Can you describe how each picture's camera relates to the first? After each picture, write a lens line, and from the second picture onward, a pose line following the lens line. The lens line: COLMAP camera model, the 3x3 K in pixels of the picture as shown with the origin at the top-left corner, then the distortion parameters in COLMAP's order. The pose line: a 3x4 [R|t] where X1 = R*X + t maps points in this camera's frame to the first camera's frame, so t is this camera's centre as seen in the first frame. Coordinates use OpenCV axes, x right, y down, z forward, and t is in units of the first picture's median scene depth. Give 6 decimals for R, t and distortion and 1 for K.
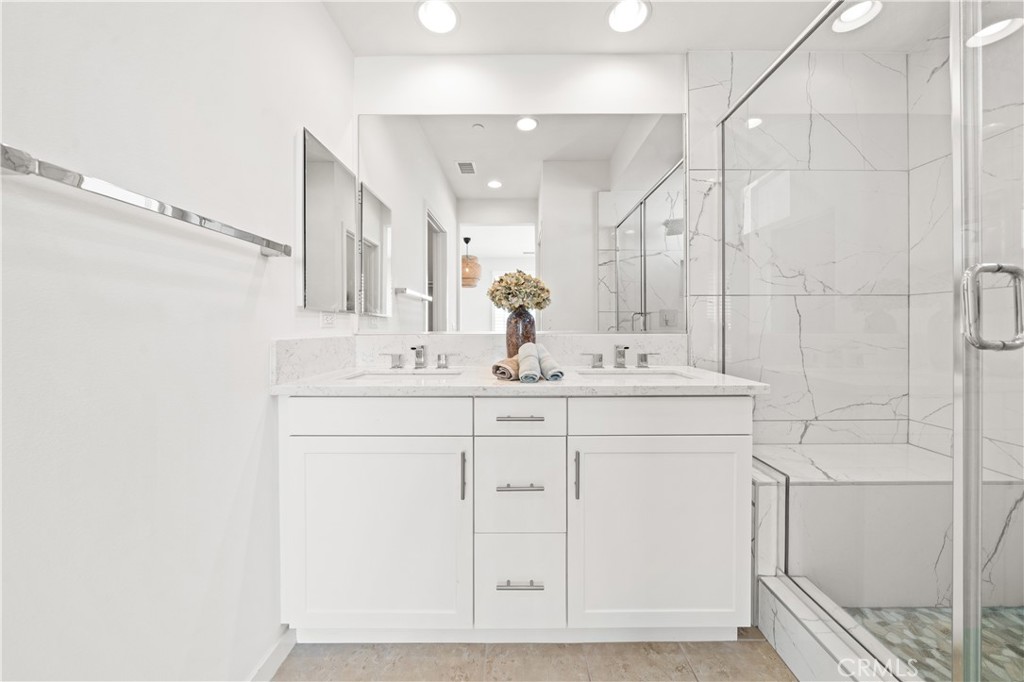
lens RADIAL K [[353.2, 0, 514.4], [0, 353.2, 332.3], [0, 0, 1]] dist [-0.006855, 0.000437]
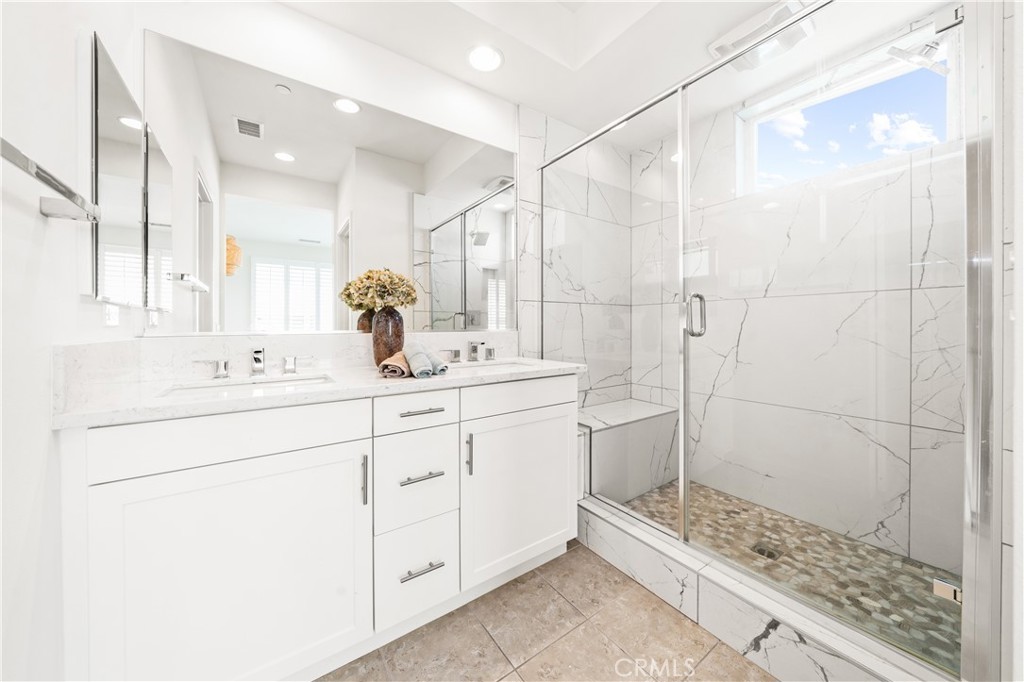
lens RADIAL K [[358.6, 0, 510.2], [0, 358.6, 333.9], [0, 0, 1]] dist [-0.005786, 0.000084]
pose [[0.816049, -0.013754, 0.577819, -0.272954], [0.010070, 0.999903, 0.009578, 0.002076], [-0.577894, -0.001997, 0.816109, -0.017687]]
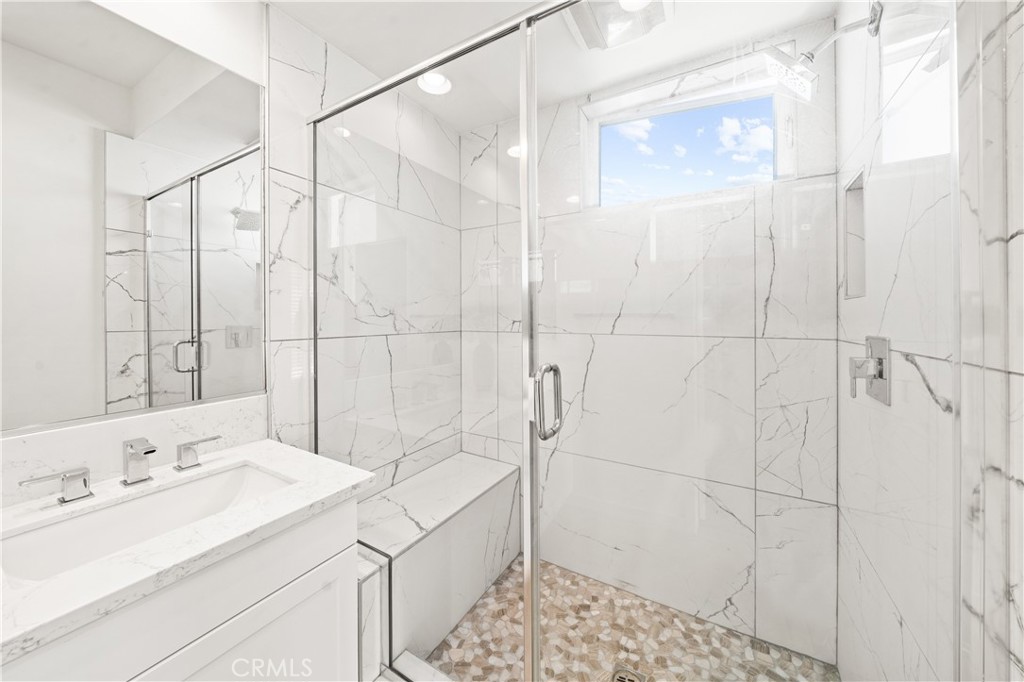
lens RADIAL K [[365.8, 0, 509.6], [0, 365.8, 316.6], [0, 0, 1]] dist [-0.006518, 0.000016]
pose [[0.501206, 0.000908, 0.865328, 0.100571], [0.010083, 0.999925, -0.006890, -0.147067], [-0.865269, 0.012179, 0.501159, 0.207800]]
